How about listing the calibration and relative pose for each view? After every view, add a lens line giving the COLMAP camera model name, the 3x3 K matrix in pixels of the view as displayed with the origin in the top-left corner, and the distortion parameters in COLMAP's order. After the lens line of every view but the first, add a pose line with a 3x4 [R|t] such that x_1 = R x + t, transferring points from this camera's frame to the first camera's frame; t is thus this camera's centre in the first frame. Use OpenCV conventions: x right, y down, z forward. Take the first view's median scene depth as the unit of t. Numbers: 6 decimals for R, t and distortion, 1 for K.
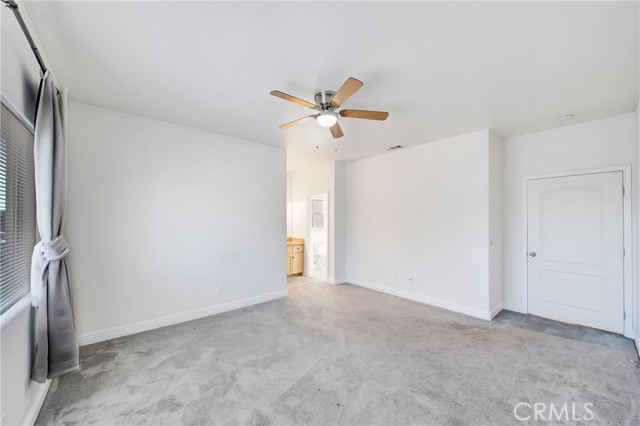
lens RADIAL K [[240.4, 0, 320.0], [0, 240.4, 213.0], [0, 0, 1]] dist [-0.000573, -0.000040]
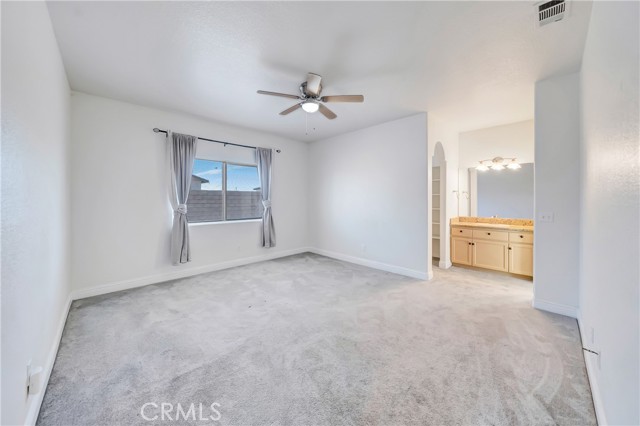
lens RADIAL K [[230.3, 0, 315.8], [0, 230.3, 199.7], [0, 0, 1]] dist [-0.001873, -0.000122]
pose [[0.048607, 0.001509, -0.998817, 0.499068], [0.028743, 0.999583, 0.002909, 0.032189], [0.998404, -0.028850, 0.048543, 0.429088]]
